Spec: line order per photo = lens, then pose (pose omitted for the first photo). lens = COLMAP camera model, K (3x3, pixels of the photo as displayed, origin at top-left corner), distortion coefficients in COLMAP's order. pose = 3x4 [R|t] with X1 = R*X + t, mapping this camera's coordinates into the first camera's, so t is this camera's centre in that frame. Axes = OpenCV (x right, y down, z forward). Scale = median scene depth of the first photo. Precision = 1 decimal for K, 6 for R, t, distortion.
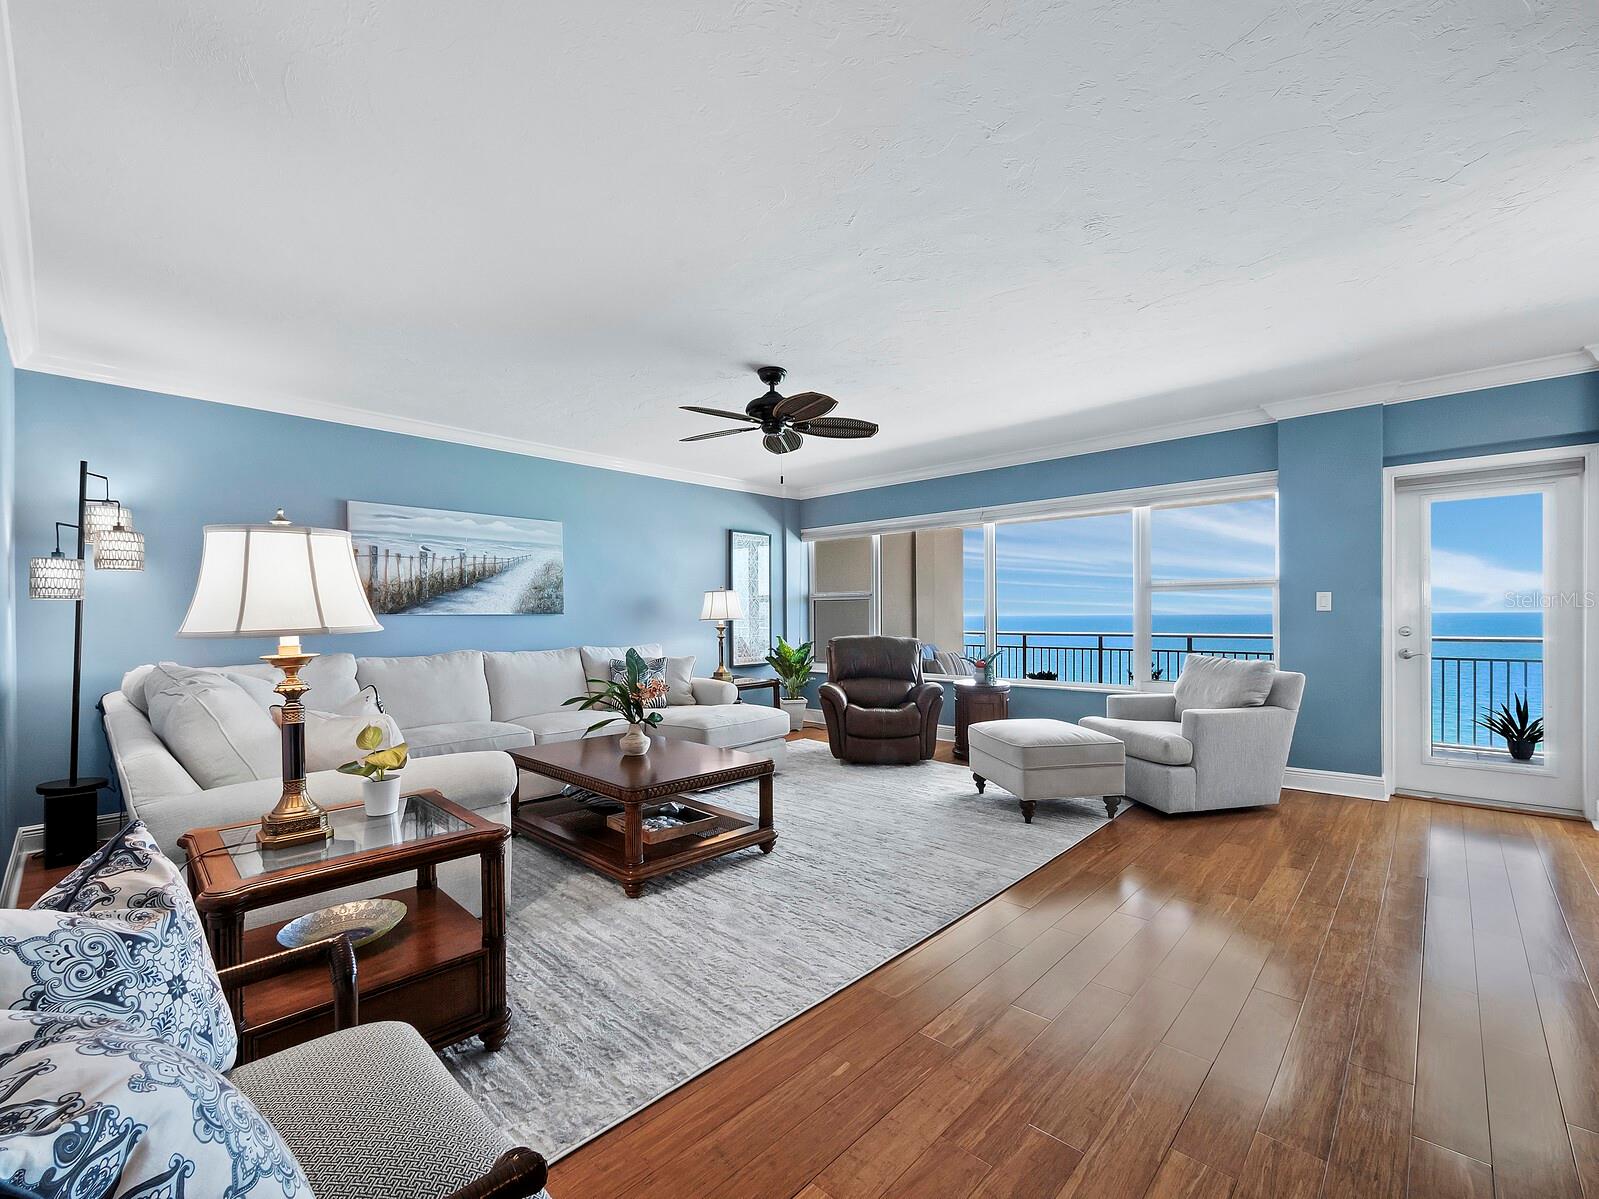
lens RADIAL K [[685.5, 0, 790.7], [0, 685.5, 616.9], [0, 0, 1]] dist [-0.002946, 0.003764]
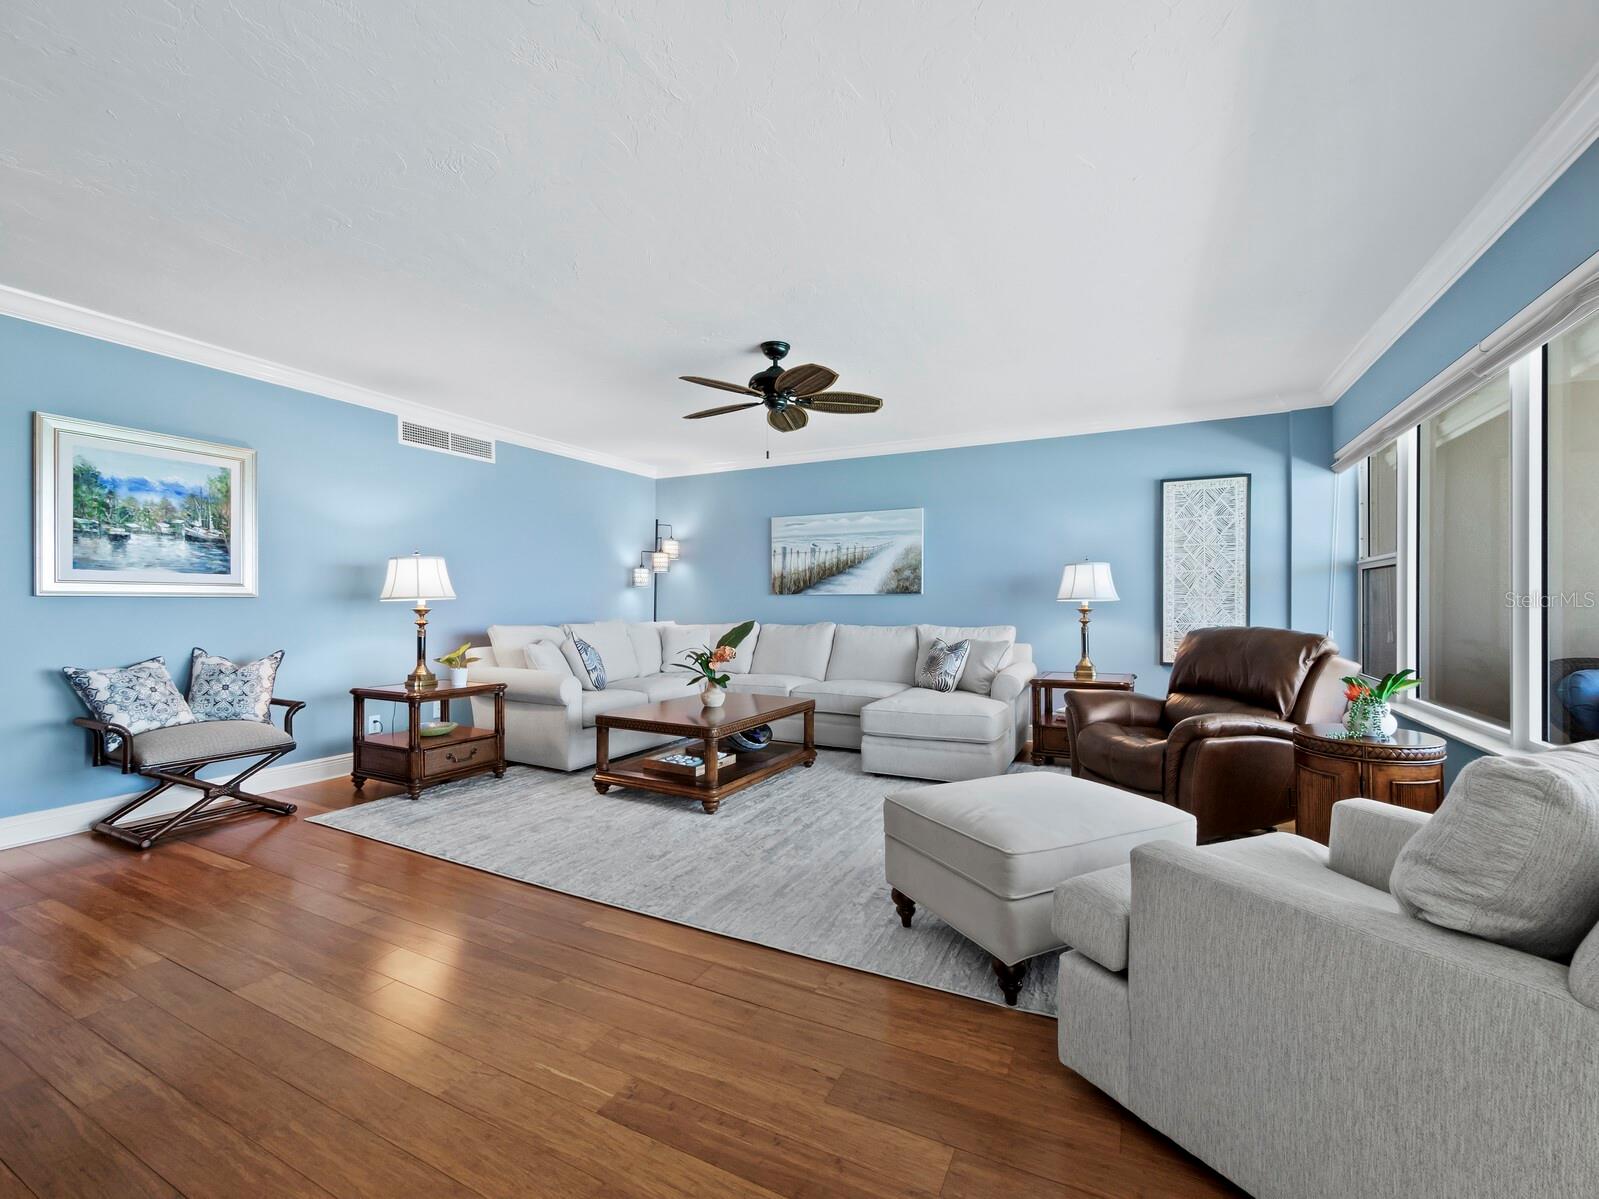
lens RADIAL K [[685.5, 0, 795.8], [0, 685.5, 604.0], [0, 0, 1]] dist [-0.002946, 0.003764]
pose [[0.287300, 0.005997, -0.957822, 0.673680], [-0.005044, 0.999976, 0.004747, 0.007495], [0.957827, 0.003467, 0.287324, 0.540729]]
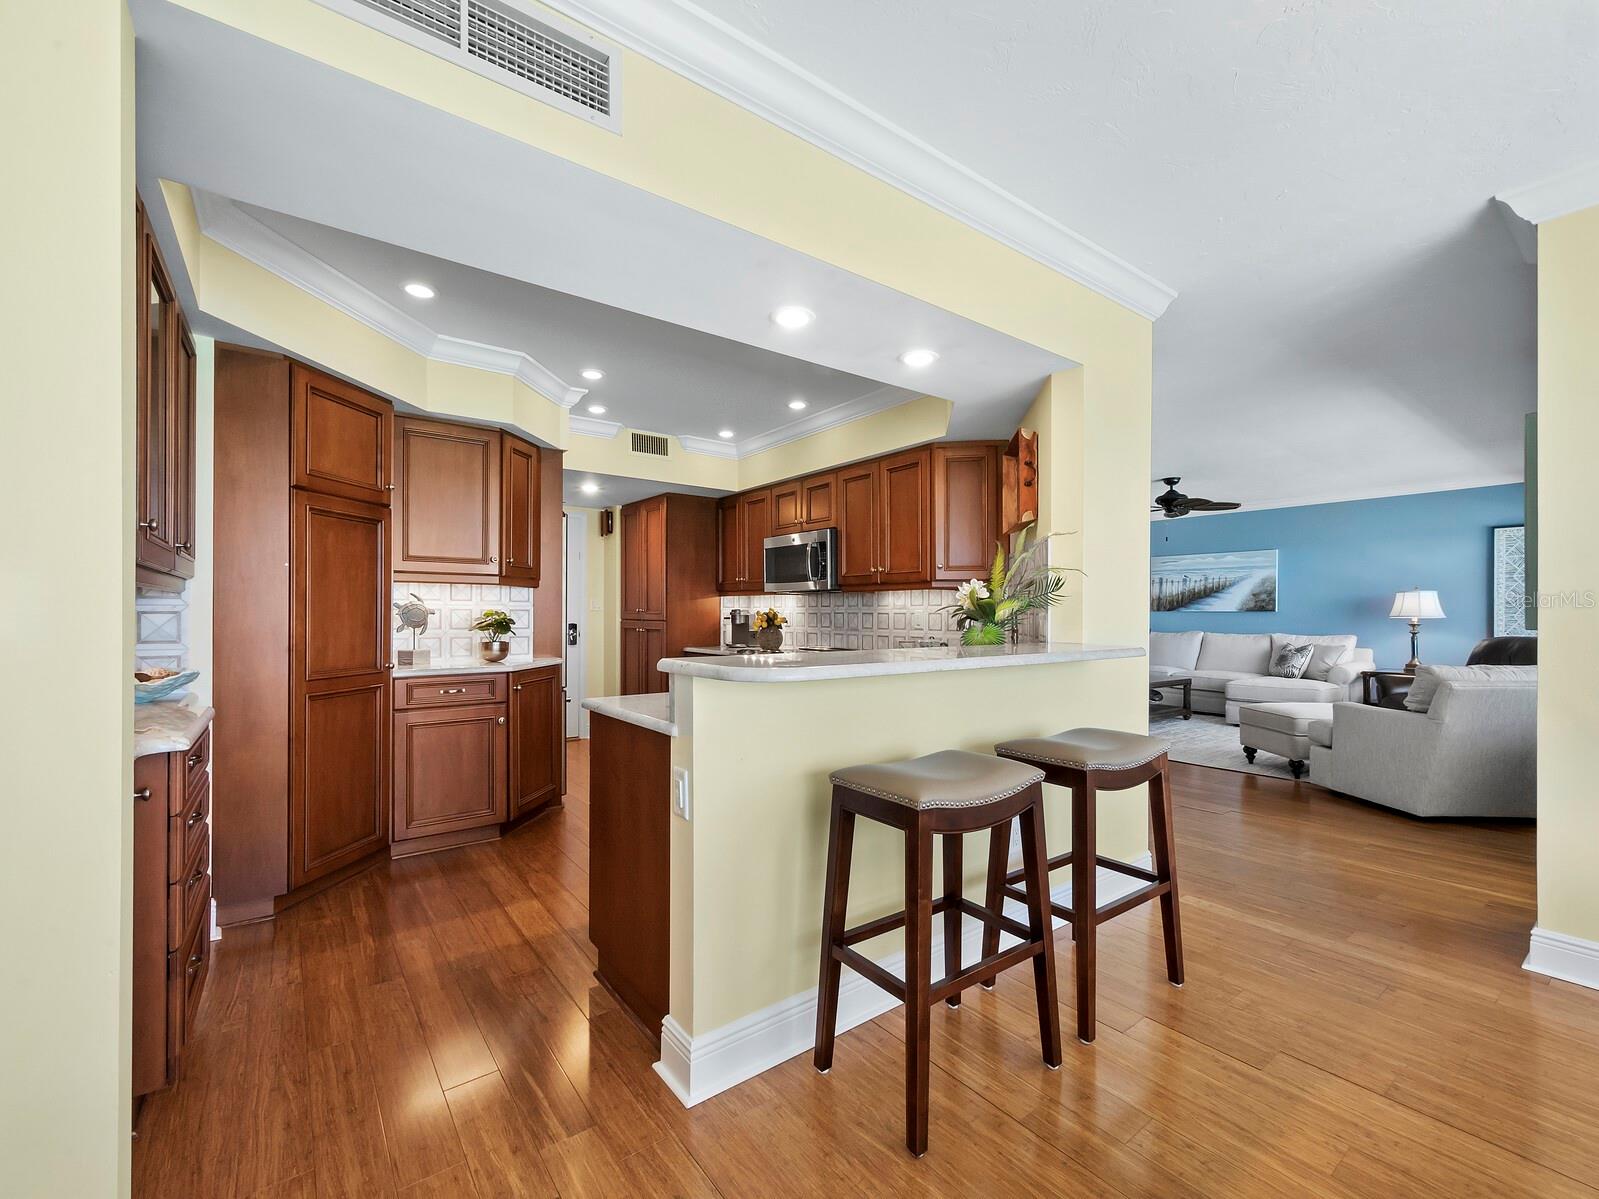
lens RADIAL K [[685.5, 0, 795.8], [0, 685.5, 607.9], [0, 0, 1]] dist [-0.002946, 0.003764]
pose [[-0.168884, 0.000103, -0.985636, 1.386127], [-0.005055, 0.999987, 0.000970, -0.009128], [0.985623, 0.005146, -0.168881, 0.243697]]
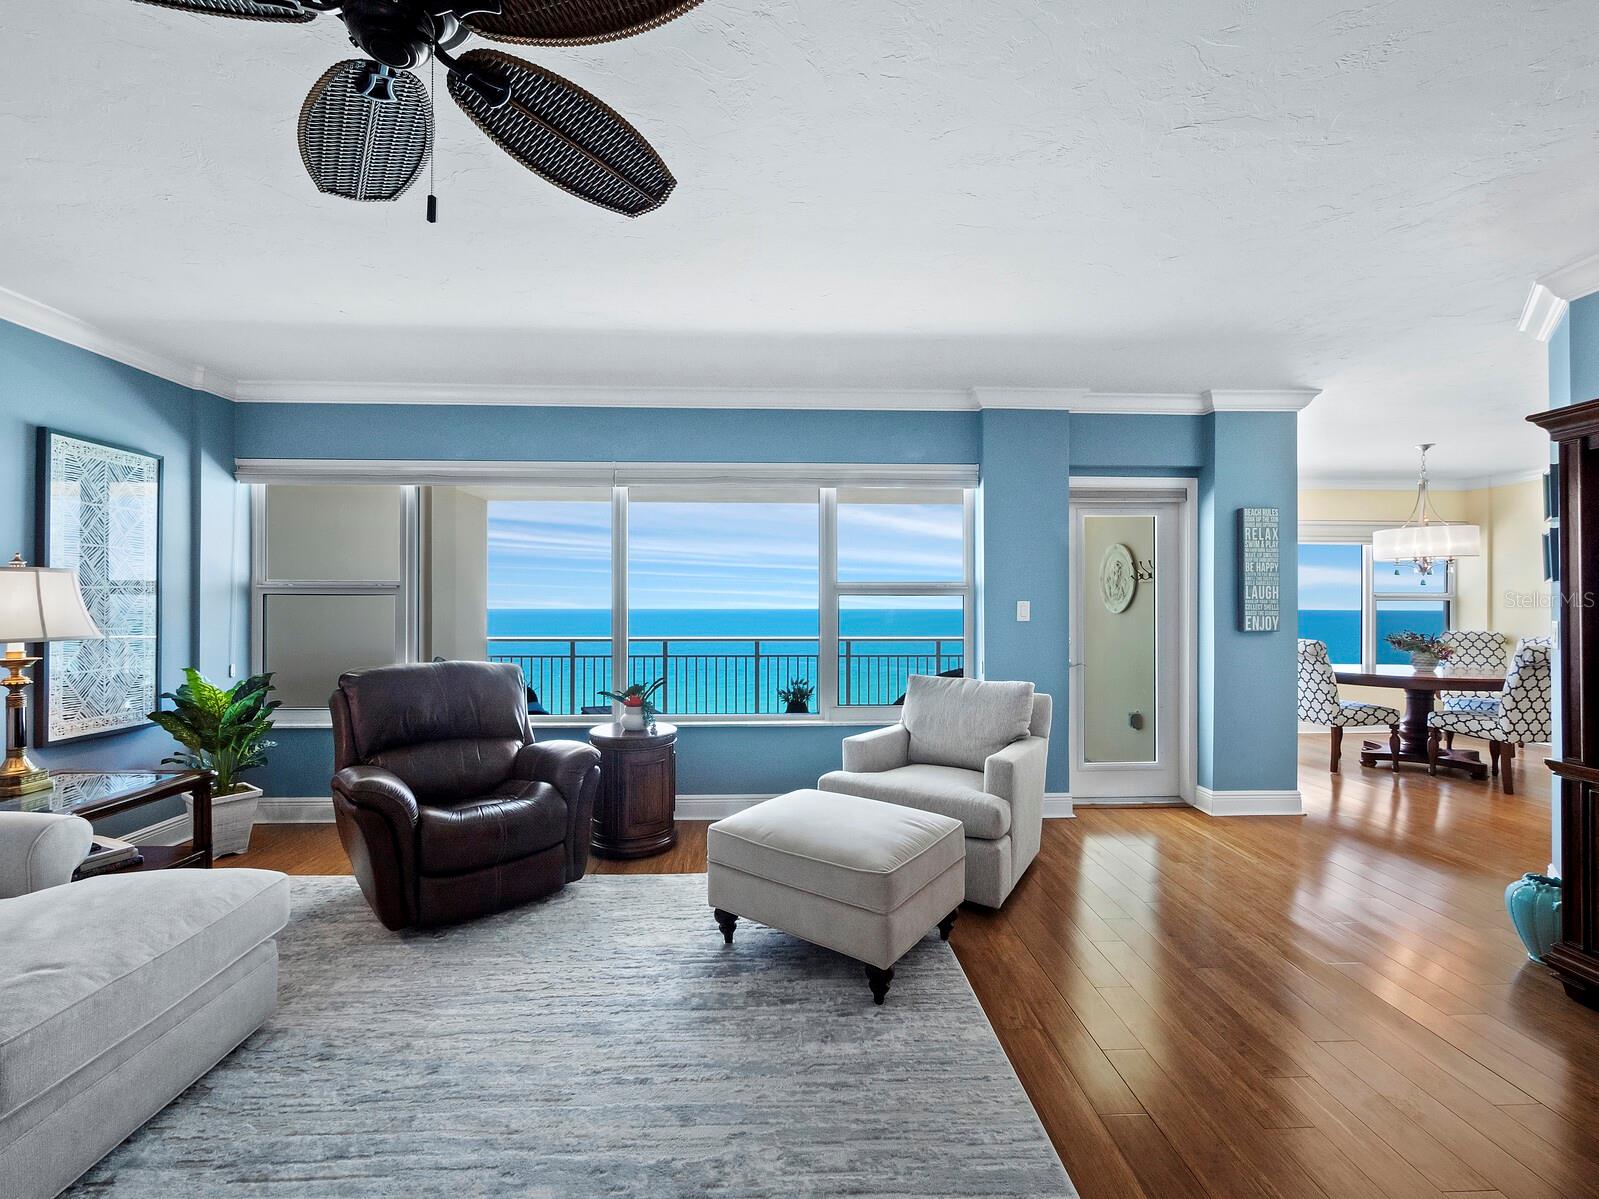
lens RADIAL K [[685.5, 0, 798.6], [0, 685.5, 599.6], [0, 0, 1]] dist [-0.002946, 0.003764]
pose [[0.699287, 0.012868, 0.714725, -0.083526], [-0.004092, 0.999894, -0.014000, -0.020189], [-0.714829, 0.006865, 0.699266, 0.477982]]
